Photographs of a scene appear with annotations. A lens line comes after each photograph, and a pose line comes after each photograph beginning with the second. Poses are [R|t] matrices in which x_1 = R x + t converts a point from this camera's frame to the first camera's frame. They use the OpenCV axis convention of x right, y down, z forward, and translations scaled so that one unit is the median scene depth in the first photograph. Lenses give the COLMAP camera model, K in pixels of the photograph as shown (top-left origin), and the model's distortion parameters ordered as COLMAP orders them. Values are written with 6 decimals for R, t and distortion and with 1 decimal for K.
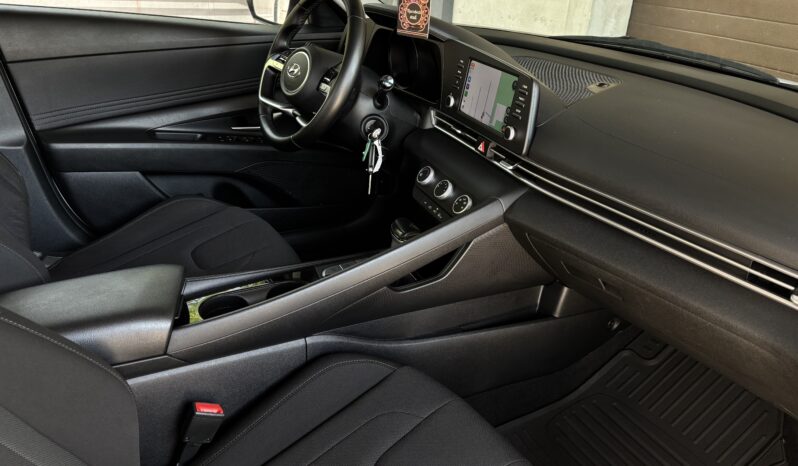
lens RADIAL K [[612.5, 0, 397.8], [0, 612.5, 230.5], [0, 0, 1]] dist [0.041952, -0.005606]
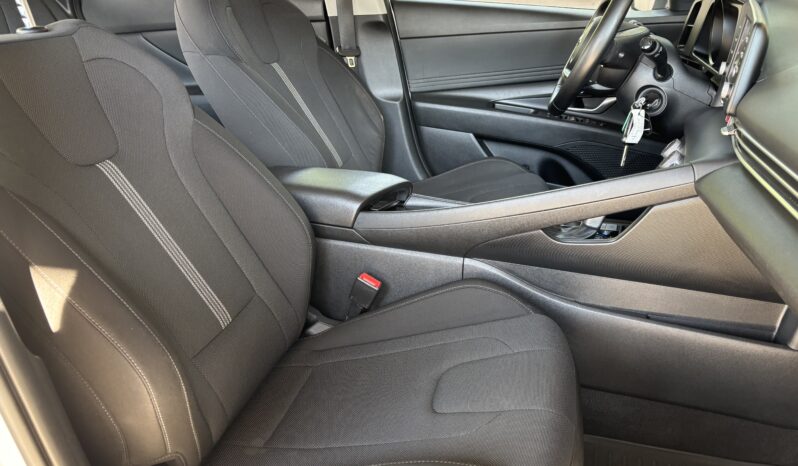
lens RADIAL K [[612.5, 0, 393.9], [0, 612.5, 236.1], [0, 0, 1]] dist [0.041952, -0.005606]
pose [[0.675613, 0.212252, -0.706043, 0.395699], [-0.246307, 0.967619, 0.055196, 0.076190], [0.694896, 0.136612, 0.706015, 0.080894]]
